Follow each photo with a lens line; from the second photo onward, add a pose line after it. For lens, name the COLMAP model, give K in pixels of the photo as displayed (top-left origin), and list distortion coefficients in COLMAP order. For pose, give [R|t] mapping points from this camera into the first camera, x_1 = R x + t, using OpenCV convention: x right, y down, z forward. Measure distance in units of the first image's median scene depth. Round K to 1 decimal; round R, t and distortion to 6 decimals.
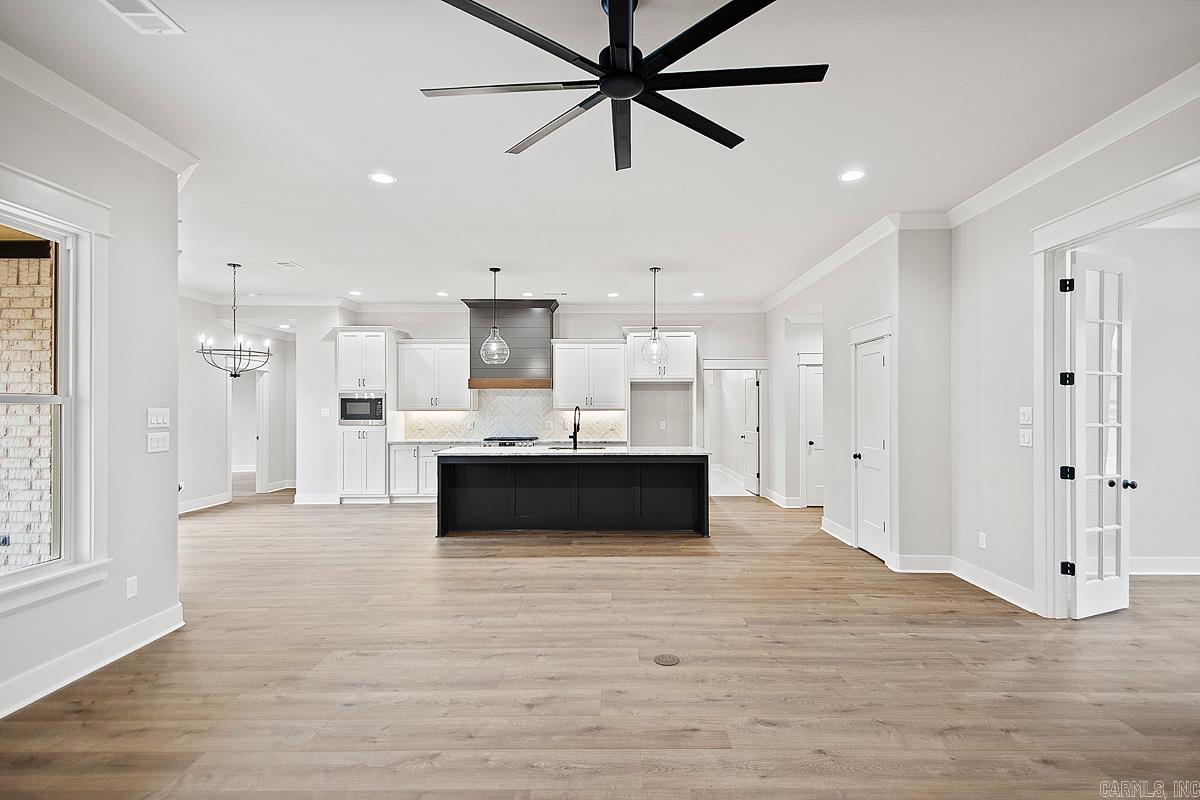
lens RADIAL K [[555.3, 0, 632.9], [0, 555.3, 411.5], [0, 0, 1]] dist [0.017145, -0.000145]
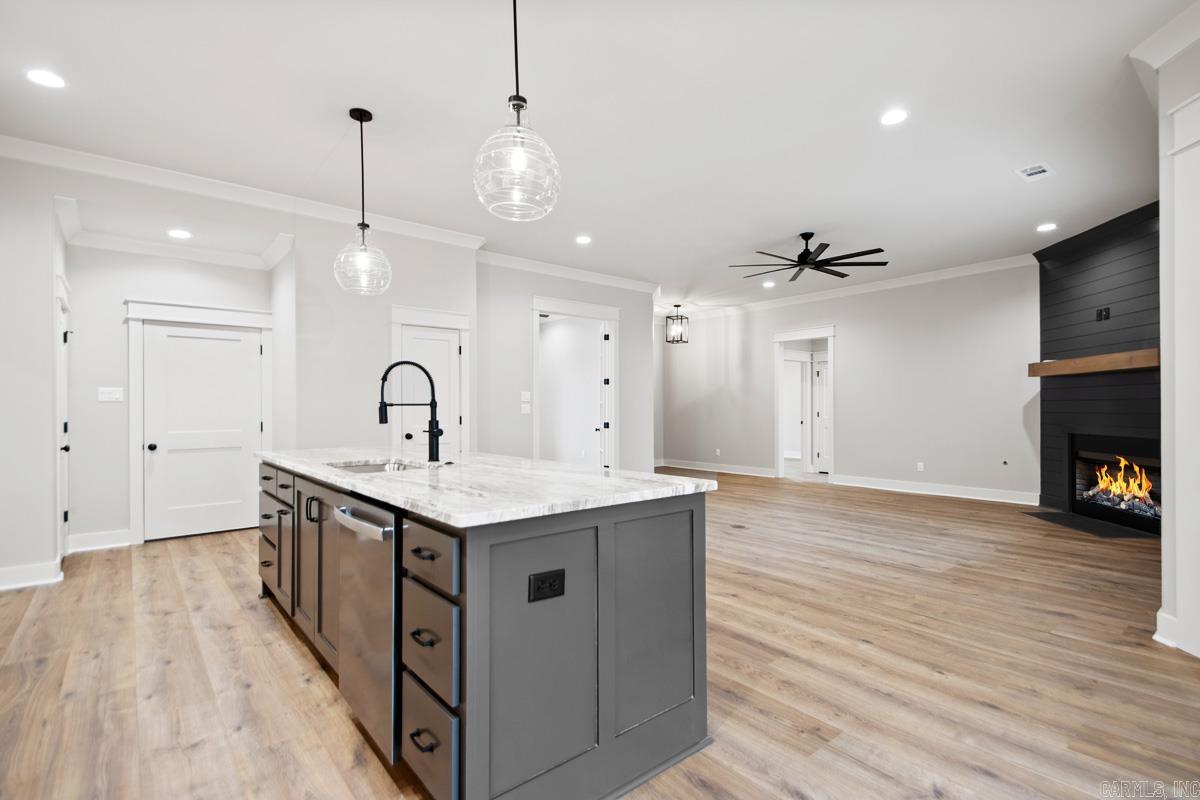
lens RADIAL K [[567.5, 0, 609.7], [0, 567.5, 400.9], [0, 0, 1]] dist [0.039062, -0.023767]
pose [[-0.613765, 0.017020, 0.789306, -0.436666], [0.004724, 0.999829, -0.017886, 0.025588], [-0.789475, -0.007249, -0.613740, 0.937447]]
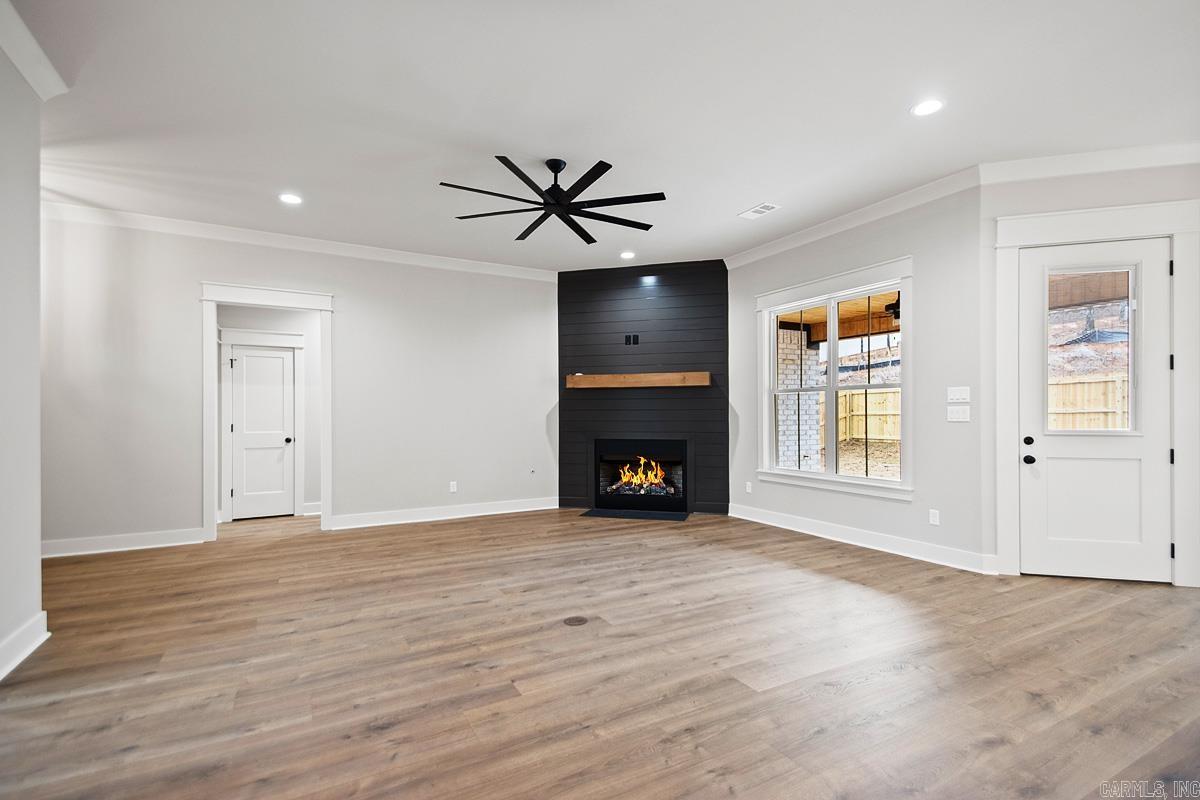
lens RADIAL K [[567.5, 0, 609.7], [0, 567.5, 400.9], [0, 0, 1]] dist [0.039062, -0.023767]
pose [[-0.885310, -0.006426, -0.464957, 0.192363], [0.003844, 0.999769, -0.021136, 0.020942], [0.464986, -0.020499, -0.885081, 0.755553]]
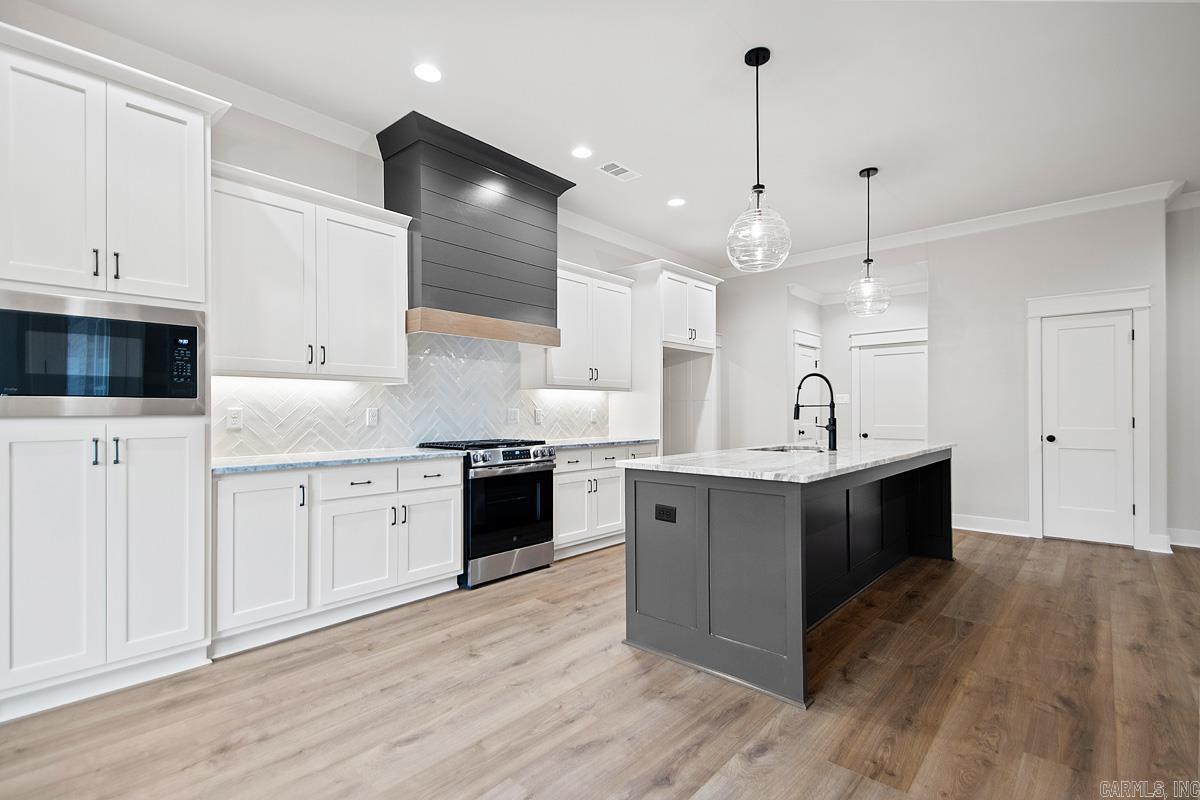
lens RADIAL K [[541.7, 0, 599.7], [0, 541.7, 416.0], [0, 0, 1]] dist [0.001212, -0.000225]
pose [[0.689465, -0.007576, 0.724280, -0.525338], [0.003006, 0.999967, 0.007597, 0.023046], [-0.724313, -0.003061, 0.689464, 0.638281]]
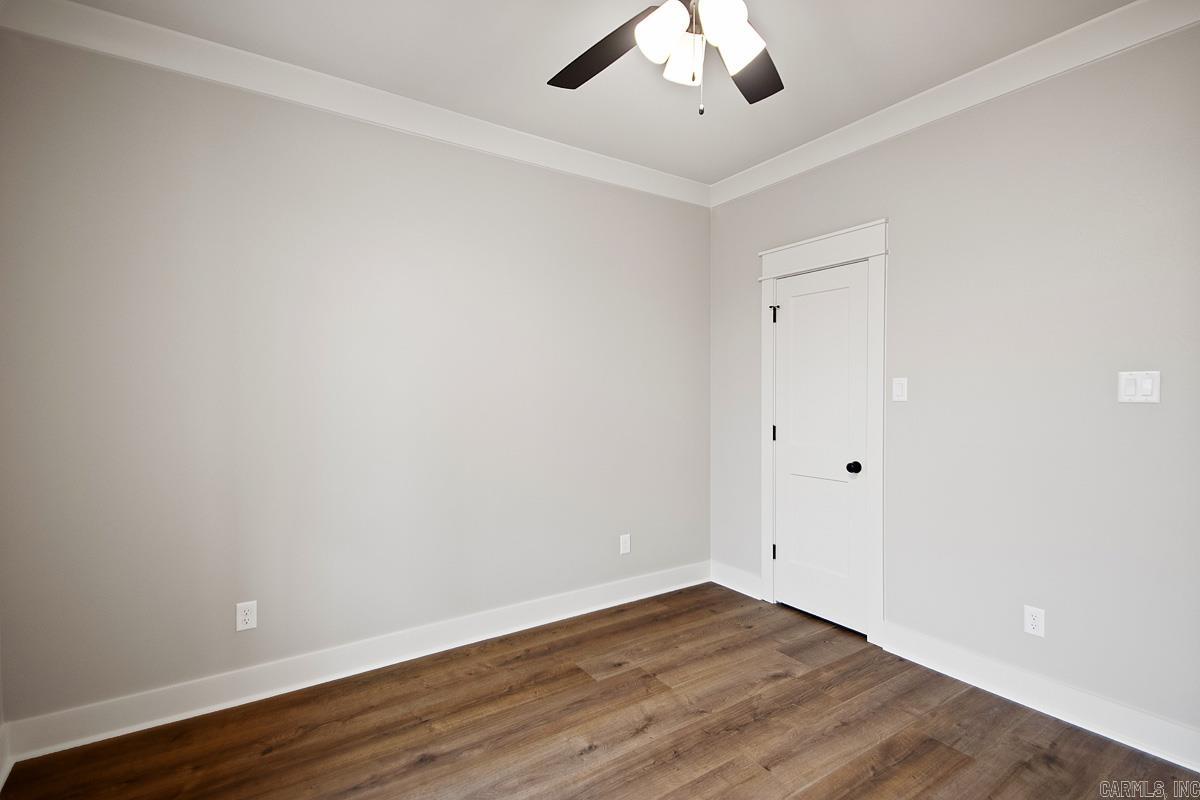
lens RADIAL K [[567.5, 0, 609.7], [0, 567.5, 400.9], [0, 0, 1]] dist [0.039062, -0.023767]
pose [[-0.838892, 0.009208, -0.544219, 2.694634], [0.004330, 0.999938, 0.010243, -0.136294], [0.544280, 0.006236, -0.838880, 4.500726]]
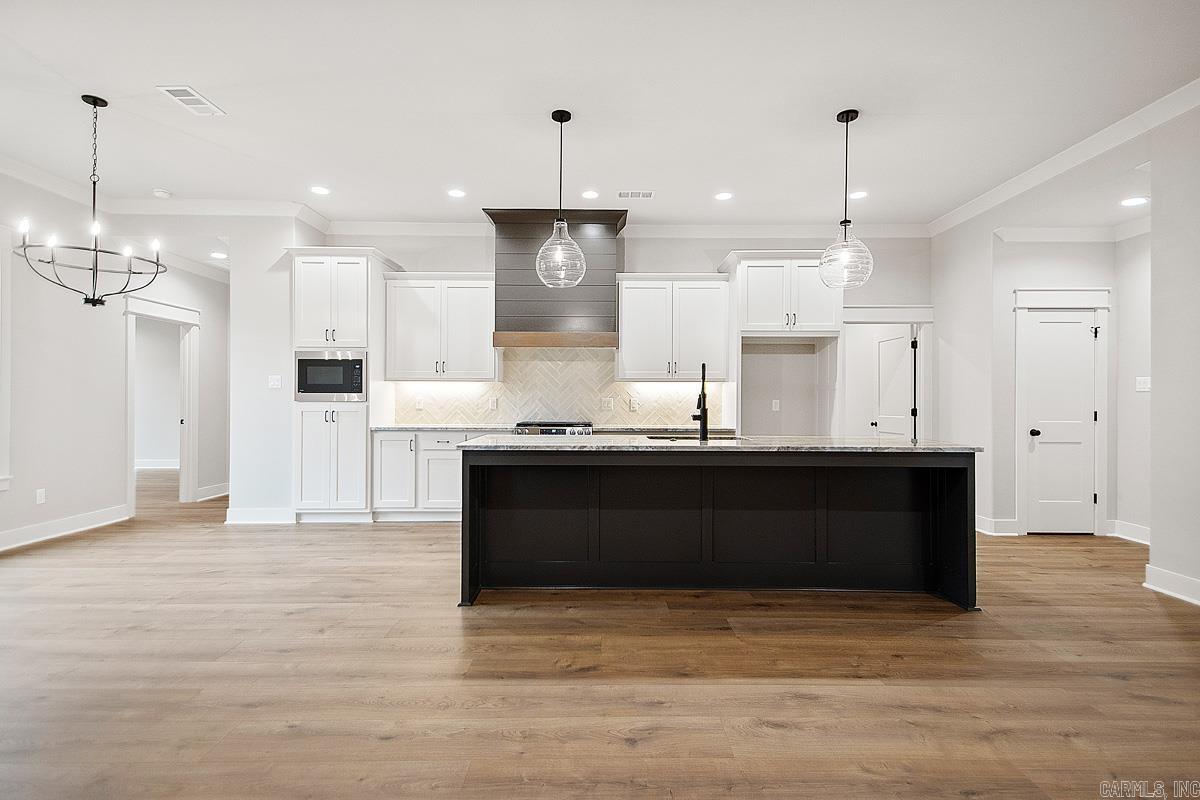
lens RADIAL K [[567.5, 0, 609.7], [0, 567.5, 400.9], [0, 0, 1]] dist [0.039062, -0.023767]
pose [[0.999787, 0.003714, -0.020312, -0.150265], [-0.003779, 0.999988, -0.003153, 0.025109], [0.020300, 0.003229, 0.999789, 0.346193]]
